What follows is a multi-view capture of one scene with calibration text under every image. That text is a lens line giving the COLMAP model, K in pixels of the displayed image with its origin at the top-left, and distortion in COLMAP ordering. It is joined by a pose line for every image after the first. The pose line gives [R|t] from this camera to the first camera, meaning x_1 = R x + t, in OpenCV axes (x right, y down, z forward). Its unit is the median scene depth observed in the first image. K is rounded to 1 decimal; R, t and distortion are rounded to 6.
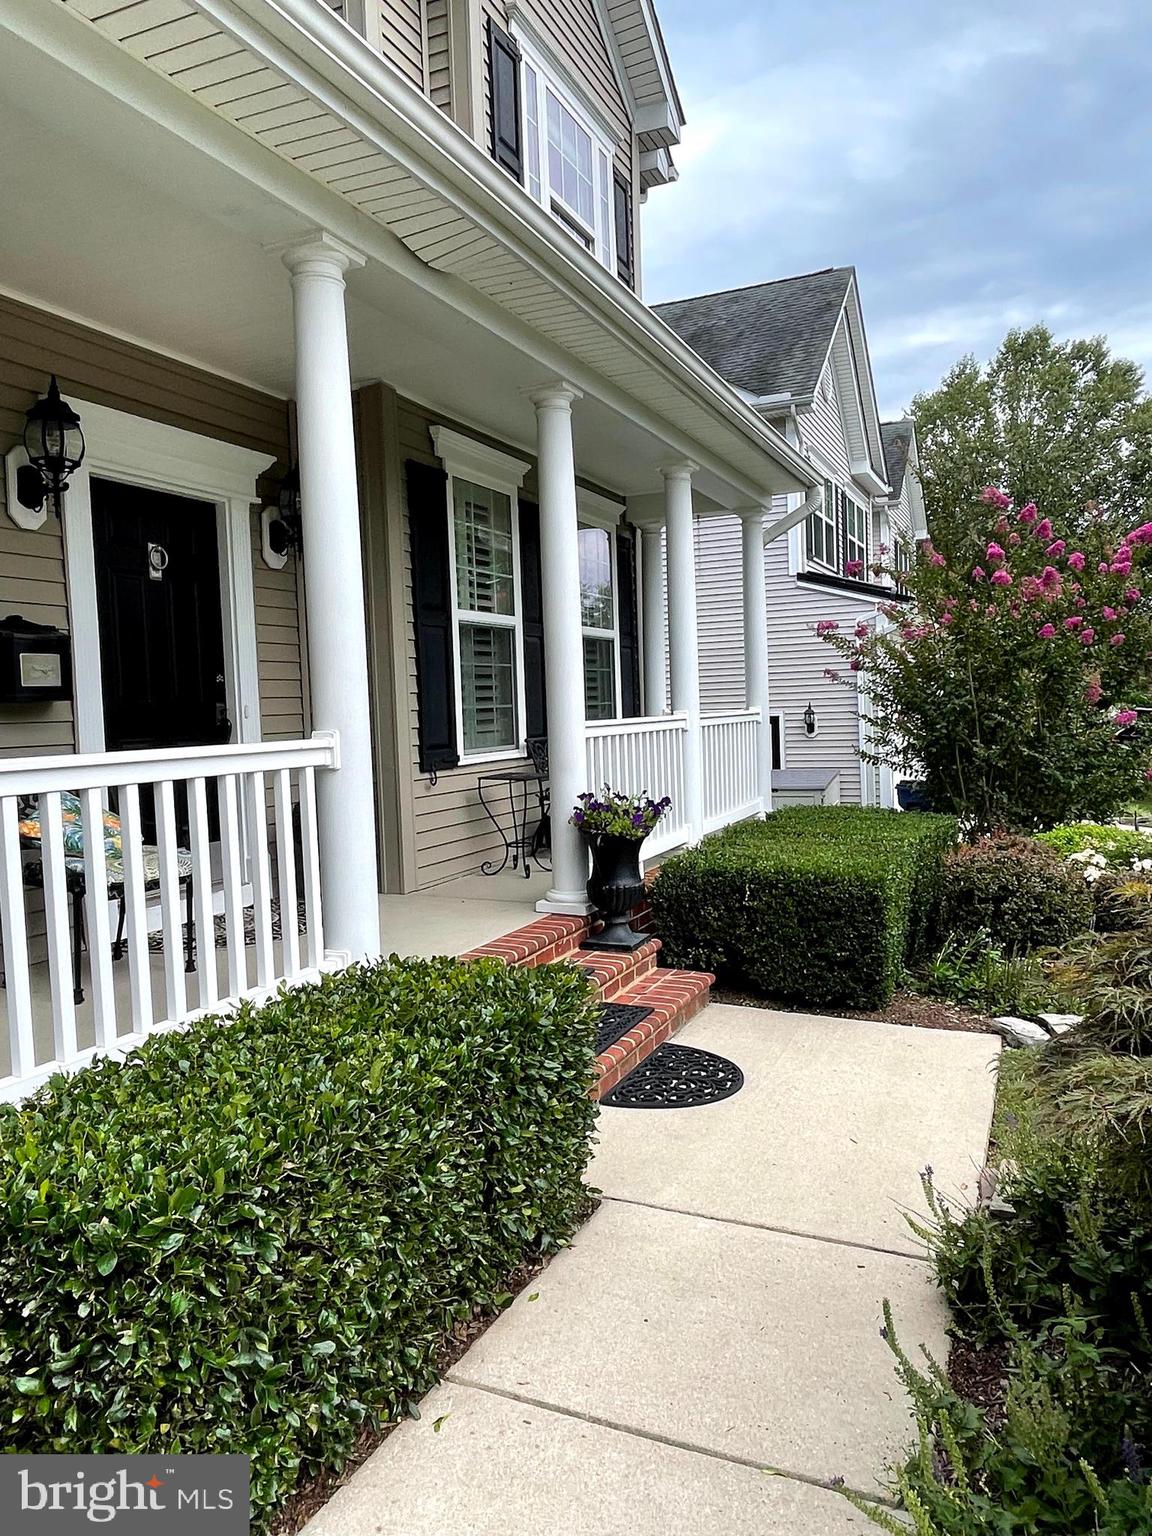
lens RADIAL K [[1073.6, 0, 576.0], [0, 1073.6, 768.0], [0, 0, 1]] dist [0.036307, -0.072018]
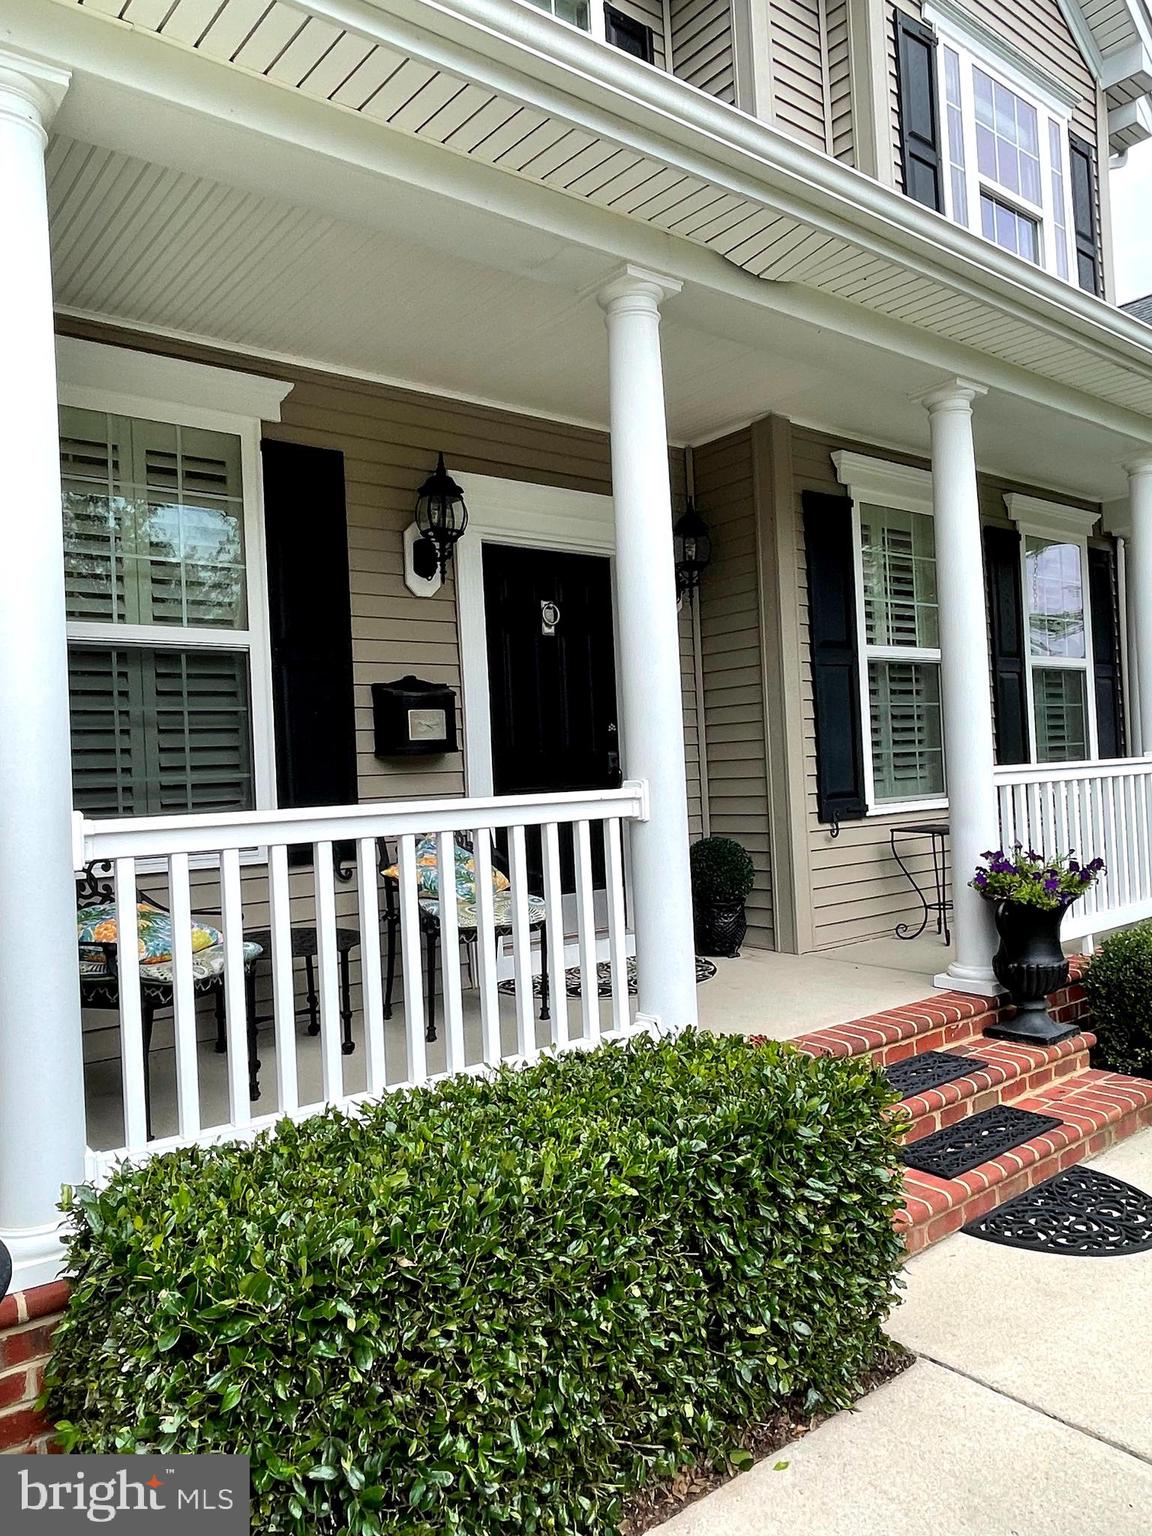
lens RADIAL K [[1073.6, 0, 576.0], [0, 1073.6, 768.0], [0, 0, 1]] dist [0.036307, -0.072018]
pose [[0.890498, -0.008908, -0.454899, 0.119109], [-0.010133, 0.999172, -0.039404, -0.006018], [0.454874, 0.039699, 0.889671, 0.102497]]
